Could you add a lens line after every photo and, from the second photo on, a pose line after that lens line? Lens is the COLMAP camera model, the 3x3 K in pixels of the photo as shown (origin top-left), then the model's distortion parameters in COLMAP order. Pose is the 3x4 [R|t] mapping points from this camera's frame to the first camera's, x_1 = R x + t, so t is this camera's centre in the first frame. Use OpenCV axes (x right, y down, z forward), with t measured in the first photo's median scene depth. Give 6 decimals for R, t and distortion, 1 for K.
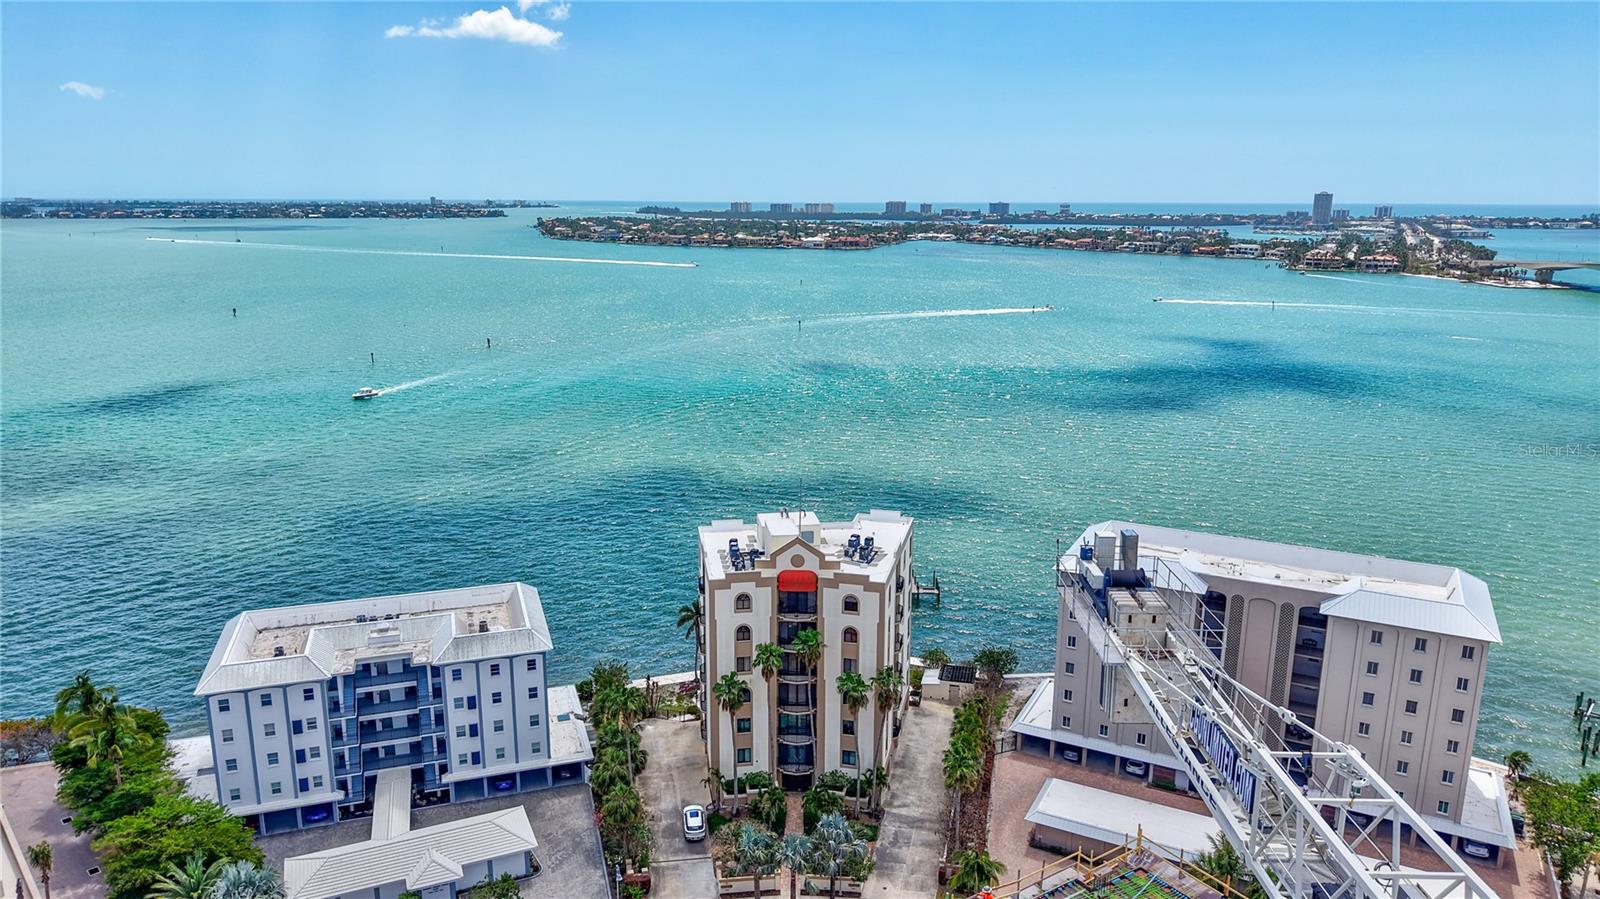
lens RADIAL K [[1052.4, 0, 794.2], [0, 1052.4, 459.8], [0, 0, 1]] dist [0.002578, -0.000568]
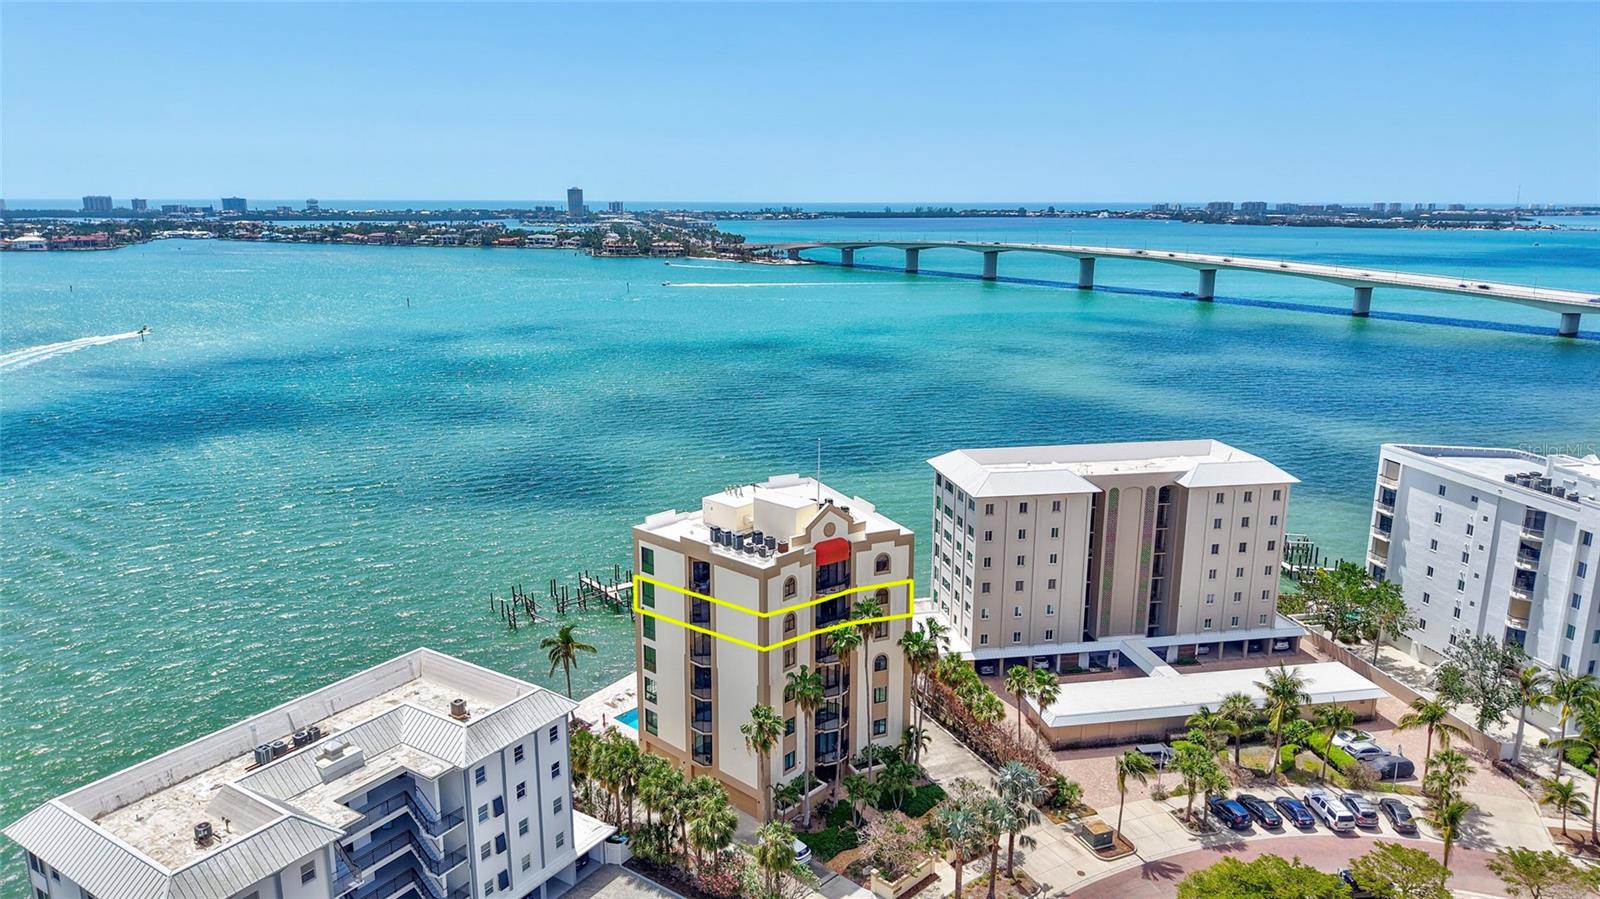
lens RADIAL K [[1052.4, 0, 794.2], [0, 1052.4, 459.8], [0, 0, 1]] dist [0.002578, -0.000568]
pose [[0.782904, -0.147128, 0.604495, -0.547989], [0.145279, 0.988007, 0.052314, -0.015123], [-0.604942, 0.046864, 0.794889, 0.284194]]
